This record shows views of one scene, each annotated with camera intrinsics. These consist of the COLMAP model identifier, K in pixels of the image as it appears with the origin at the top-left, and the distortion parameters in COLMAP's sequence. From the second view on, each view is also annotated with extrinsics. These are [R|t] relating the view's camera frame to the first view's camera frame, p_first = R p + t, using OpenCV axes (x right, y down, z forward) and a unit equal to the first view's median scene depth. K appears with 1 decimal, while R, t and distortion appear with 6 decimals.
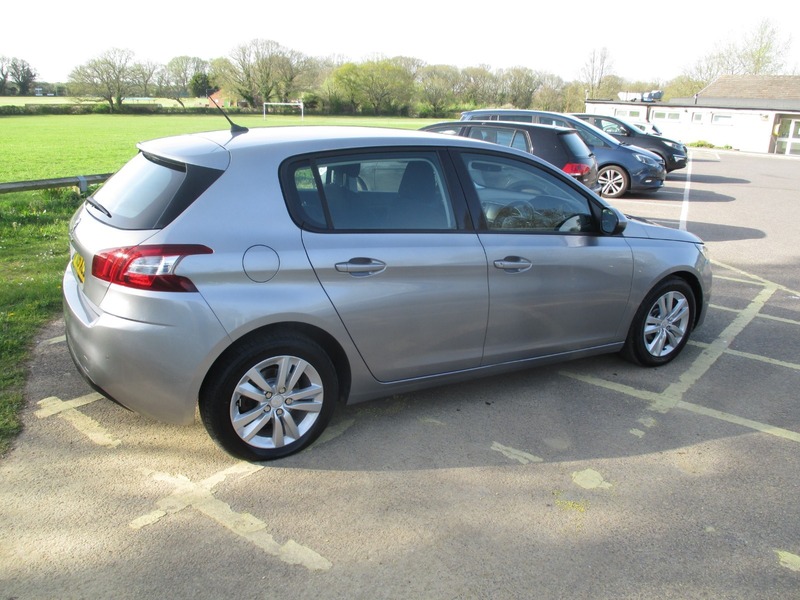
lens RADIAL K [[666.5, 0, 403.1], [0, 666.5, 319.6], [0, 0, 1]] dist [-0.028250, -0.003088]
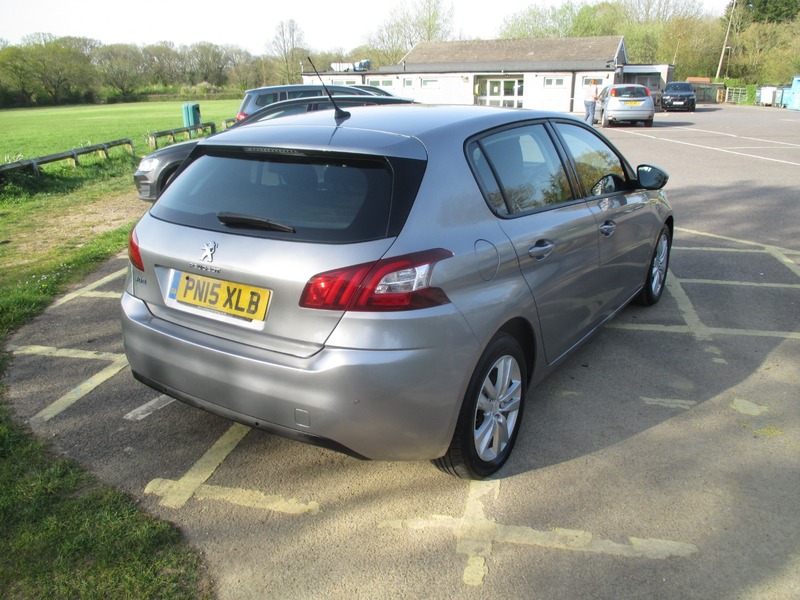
lens RADIAL K [[666.5, 0, 399.3], [0, 666.5, 317.6], [0, 0, 1]] dist [-0.028250, -0.003088]
pose [[0.902746, -0.189540, 0.386167, -0.493025], [0.177571, 0.981838, 0.066800, -0.064269], [-0.391815, 0.008268, 0.920007, 0.159441]]
